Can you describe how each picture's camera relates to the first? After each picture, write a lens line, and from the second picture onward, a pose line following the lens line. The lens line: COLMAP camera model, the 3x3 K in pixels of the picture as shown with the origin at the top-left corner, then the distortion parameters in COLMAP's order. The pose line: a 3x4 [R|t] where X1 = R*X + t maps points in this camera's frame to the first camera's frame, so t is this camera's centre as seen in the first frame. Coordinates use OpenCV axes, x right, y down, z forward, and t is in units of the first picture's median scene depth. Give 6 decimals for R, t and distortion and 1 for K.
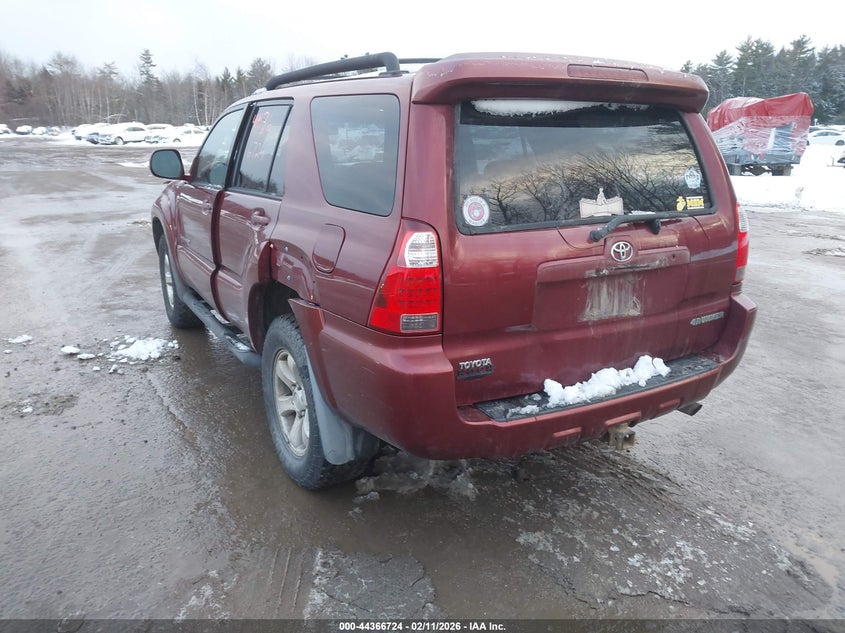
lens RADIAL K [[685.4, 0, 422.5], [0, 685.4, 316.5], [0, 0, 1]] dist [0.149896, -0.211849]
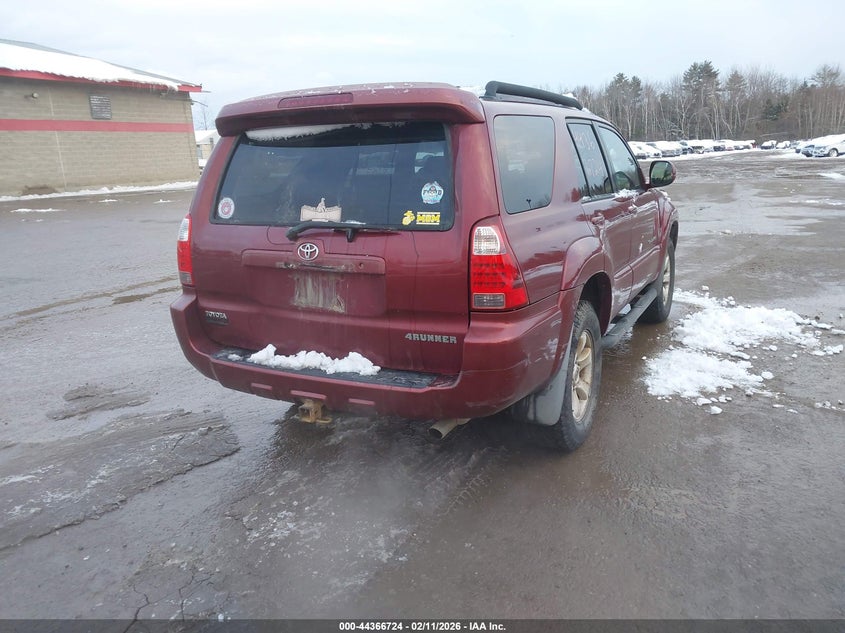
lens RADIAL K [[685.4, 0, 422.5], [0, 685.4, 316.5], [0, 0, 1]] dist [0.149896, -0.211849]
pose [[0.489044, 0.173699, -0.854789, 1.343054], [-0.188794, 0.977820, 0.090687, -0.123006], [0.851582, 0.117029, 0.510991, 0.555616]]
